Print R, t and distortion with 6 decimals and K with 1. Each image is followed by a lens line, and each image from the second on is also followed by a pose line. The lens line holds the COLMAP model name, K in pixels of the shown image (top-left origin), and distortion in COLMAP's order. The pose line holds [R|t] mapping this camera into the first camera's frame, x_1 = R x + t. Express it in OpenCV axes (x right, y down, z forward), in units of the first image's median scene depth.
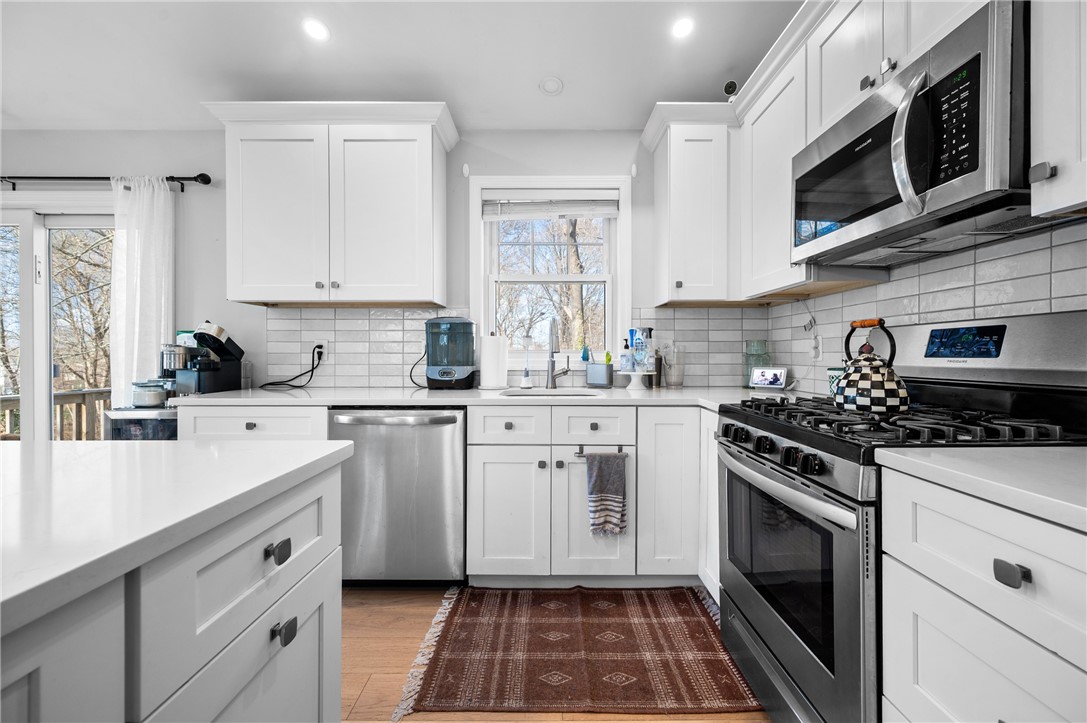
lens RADIAL K [[437.6, 0, 550.6], [0, 437.6, 354.2], [0, 0, 1]] dist [-0.001356, -0.000142]
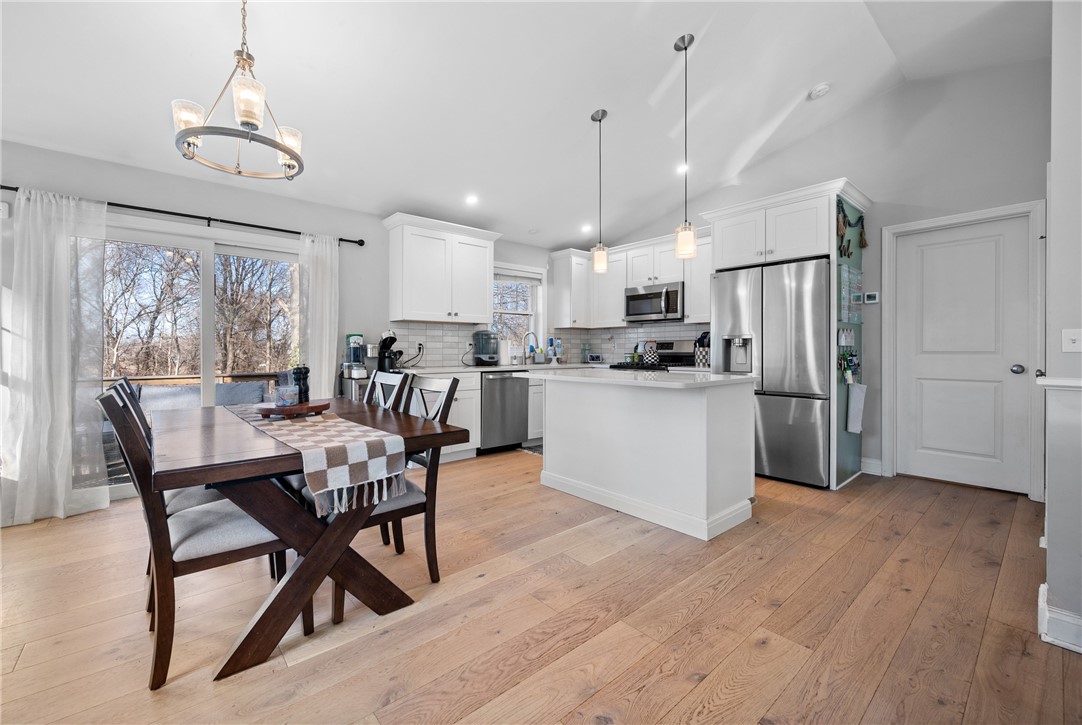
lens RADIAL K [[449.8, 0, 526.9], [0, 449.8, 349.0], [0, 0, 1]] dist [-0.000288, -0.000120]
pose [[0.763627, 0.002062, 0.645654, -1.613616], [0.000013, 0.999995, -0.003209, 0.008468], [-0.645658, 0.002459, 0.763623, -0.809512]]
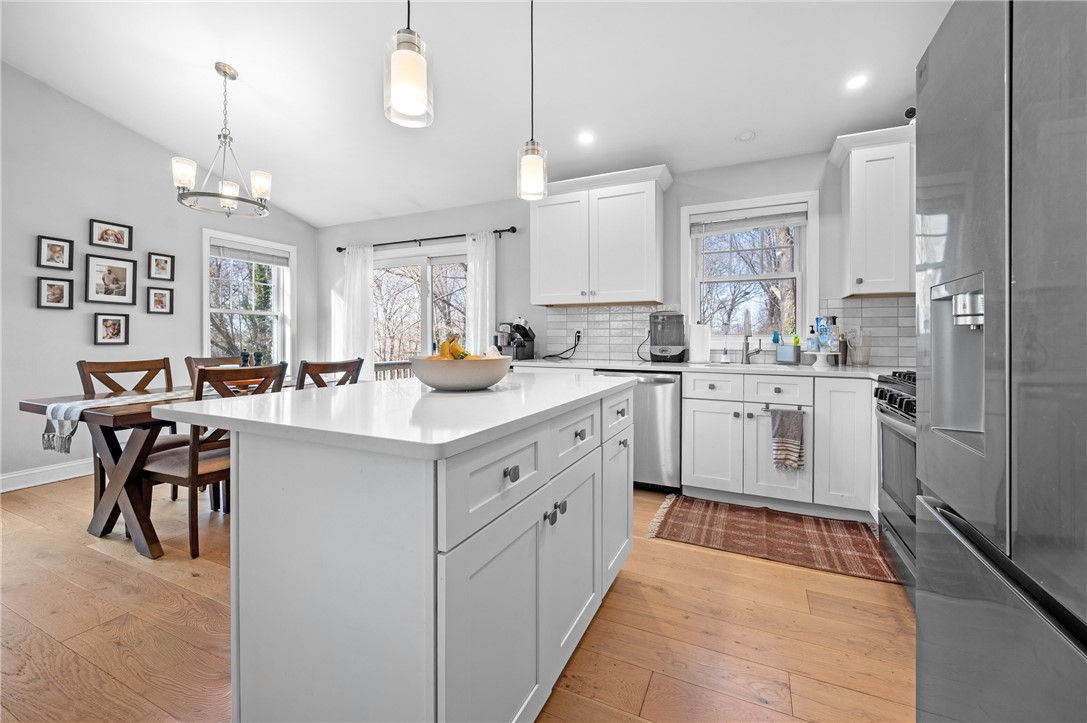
lens RADIAL K [[444.9, 0, 544.3], [0, 444.9, 336.3], [0, 0, 1]] dist [-0.001037, -0.000197]
pose [[0.901908, 0.001703, -0.431926, 0.036340], [-0.002561, 0.999996, -0.001404, -0.000584], [0.431921, 0.002373, 0.901908, -0.513155]]
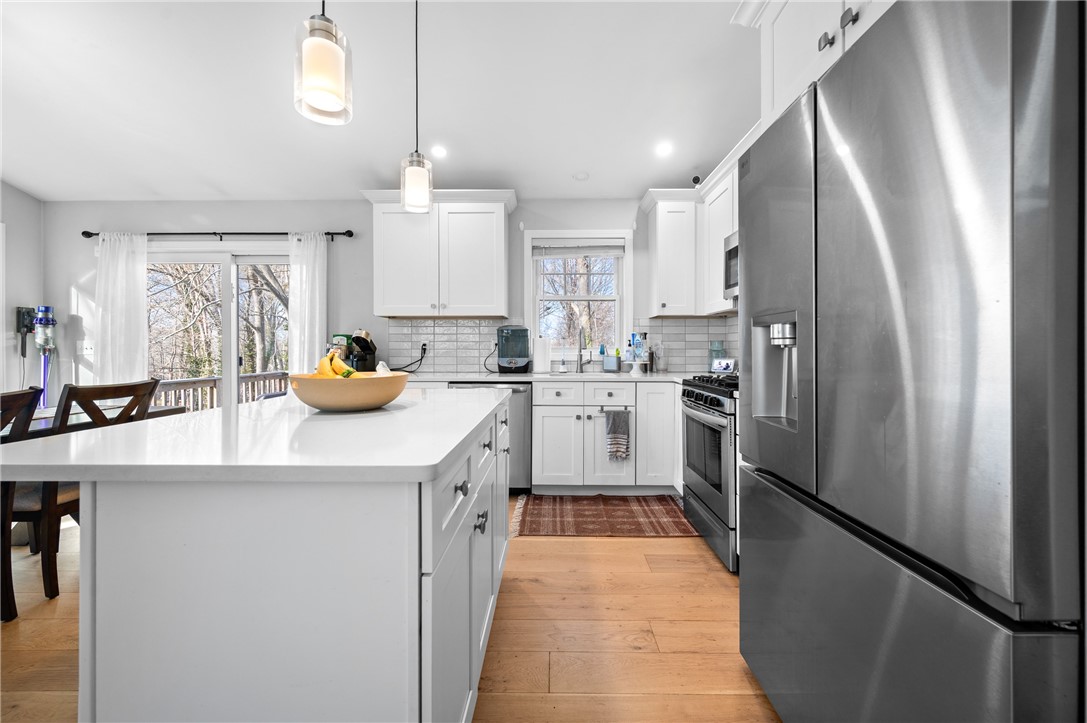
lens RADIAL K [[440.1, 0, 547.6], [0, 440.1, 345.5], [0, 0, 1]] dist [-0.000282, -0.000479]
pose [[0.999883, 0.000491, -0.015320, -0.096532], [-0.000573, 0.999986, -0.005348, -0.008266], [0.015317, 0.005356, 0.999868, -0.580021]]
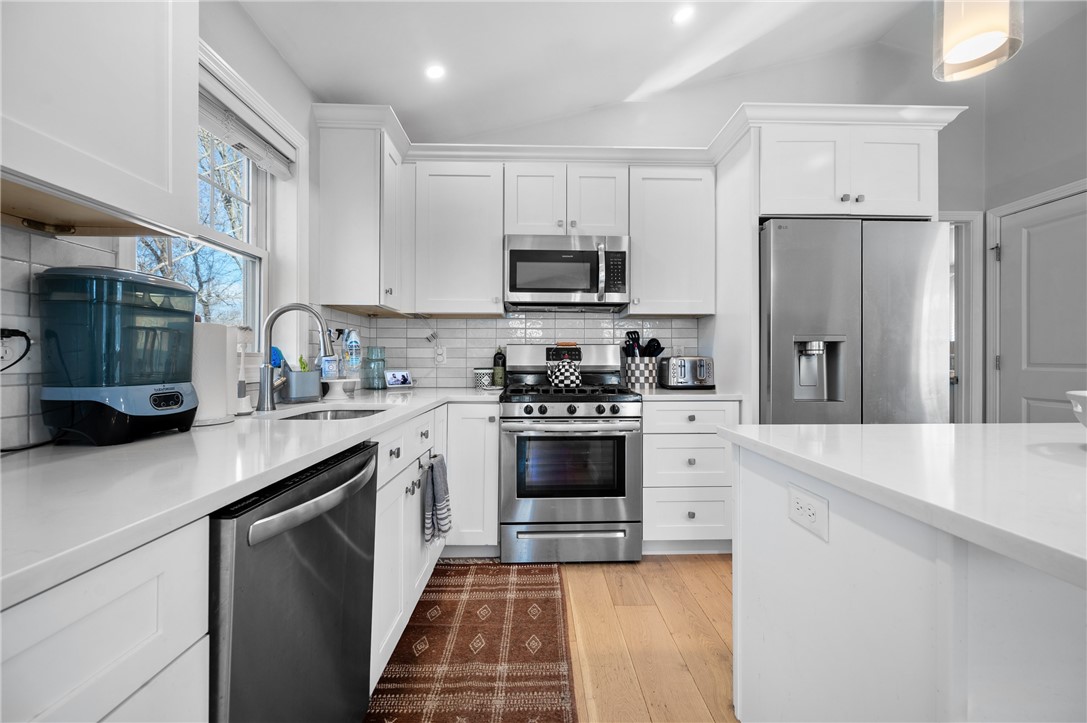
lens RADIAL K [[432.3, 0, 547.4], [0, 432.3, 358.2], [0, 0, 1]] dist [-0.000576, -0.000221]
pose [[-0.030494, 0.005221, 0.999521, -0.748125], [-0.001304, 0.999985, -0.005264, 0.003550], [-0.999534, -0.001464, -0.030487, 0.671252]]
